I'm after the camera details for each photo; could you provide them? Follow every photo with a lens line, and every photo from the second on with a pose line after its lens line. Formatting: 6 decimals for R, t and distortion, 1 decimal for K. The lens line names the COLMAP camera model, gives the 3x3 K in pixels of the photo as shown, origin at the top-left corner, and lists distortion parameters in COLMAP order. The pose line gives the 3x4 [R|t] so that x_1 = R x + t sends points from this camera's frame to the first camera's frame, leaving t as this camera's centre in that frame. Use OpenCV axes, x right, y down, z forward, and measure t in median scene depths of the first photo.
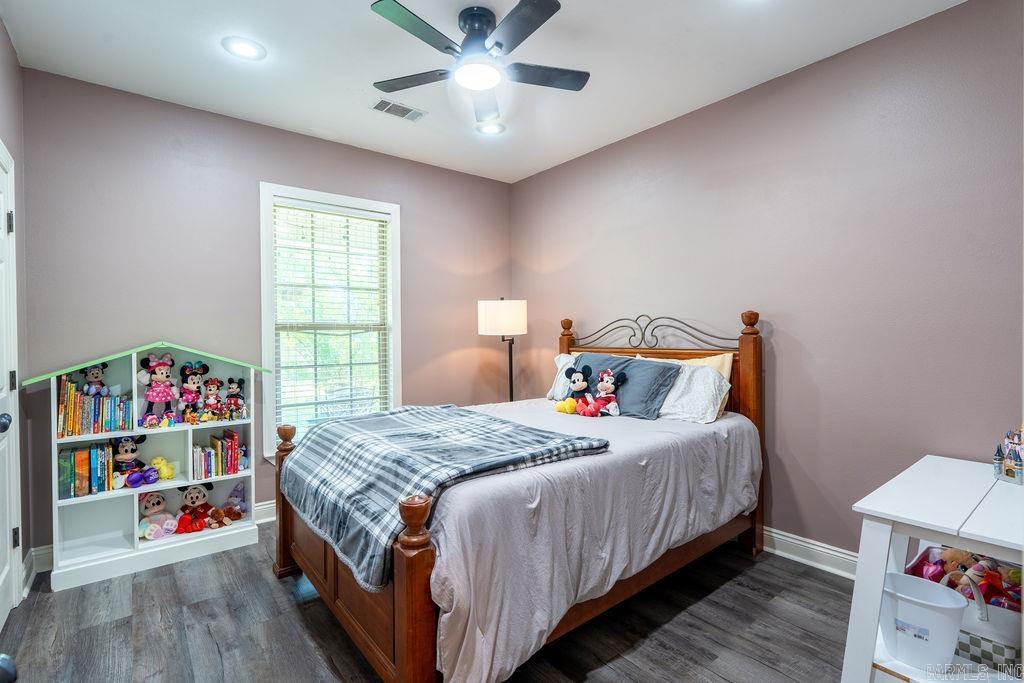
lens RADIAL K [[494.1, 0, 512.0], [0, 494.1, 341.5], [0, 0, 1]] dist [-0.002164, -0.000192]
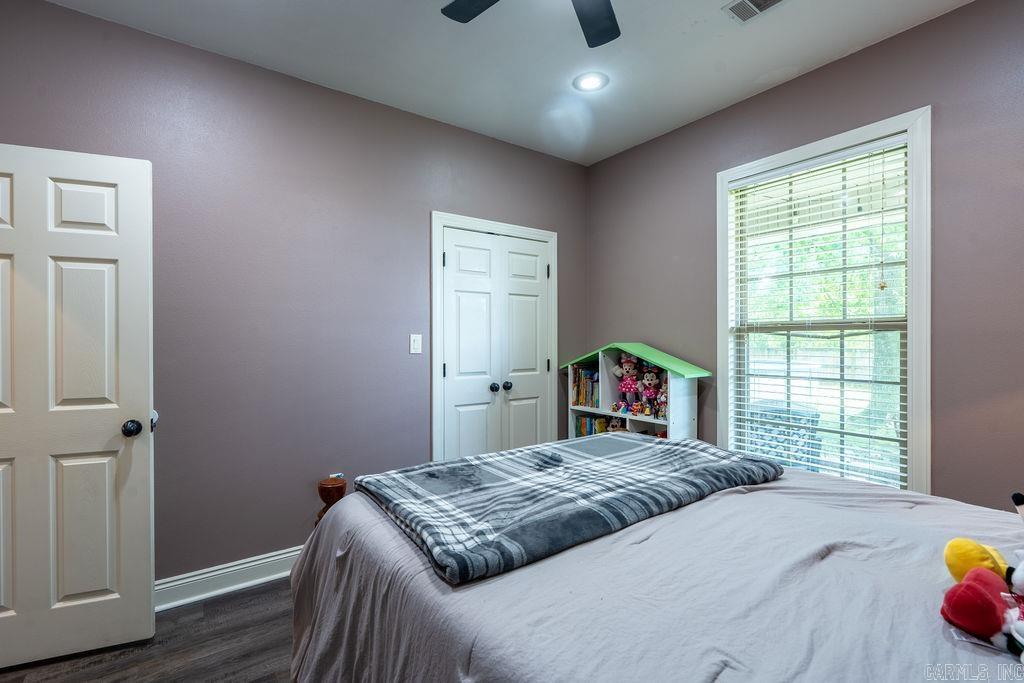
lens RADIAL K [[459.0, 0, 510.9], [0, 459.0, 341.3], [0, 0, 1]] dist [-0.003188, 0.001341]
pose [[-0.028103, 0.009058, -0.999564, 0.353799], [-0.010980, 0.999896, 0.009370, -0.008934], [0.999545, 0.011238, -0.028000, 0.609919]]
